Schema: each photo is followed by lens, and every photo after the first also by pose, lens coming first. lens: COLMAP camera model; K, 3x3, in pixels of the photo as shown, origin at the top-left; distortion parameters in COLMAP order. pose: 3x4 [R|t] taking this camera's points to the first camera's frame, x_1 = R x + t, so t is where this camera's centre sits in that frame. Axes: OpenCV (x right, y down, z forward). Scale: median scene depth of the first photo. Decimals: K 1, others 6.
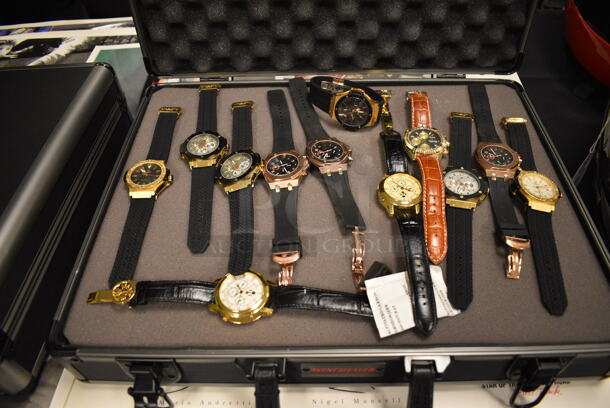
lens RADIAL K [[464.8, 0, 305.0], [0, 464.8, 204.0], [0, 0, 1]] dist [-0.101953, -0.000792]
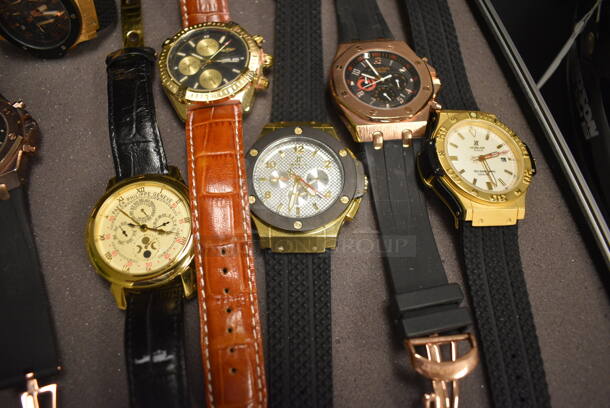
lens RADIAL K [[464.8, 0, 305.0], [0, 464.8, 204.0], [0, 0, 1]] dist [-0.101953, -0.000792]
pose [[0.970414, -0.201587, 0.132888, 0.280927], [0.148319, 0.932000, 0.330723, -0.151391], [-0.190521, -0.301228, 0.934325, 0.600845]]
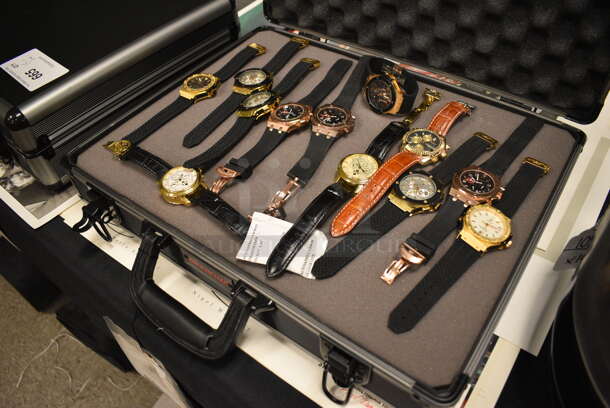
lens RADIAL K [[464.8, 0, 305.0], [0, 464.8, 204.0], [0, 0, 1]] dist [-0.101953, -0.000792]
pose [[0.815102, 0.420630, -0.398346, 0.537457], [-0.414043, 0.903916, 0.107260, -0.019784], [0.405189, 0.077504, 0.910942, 0.003185]]
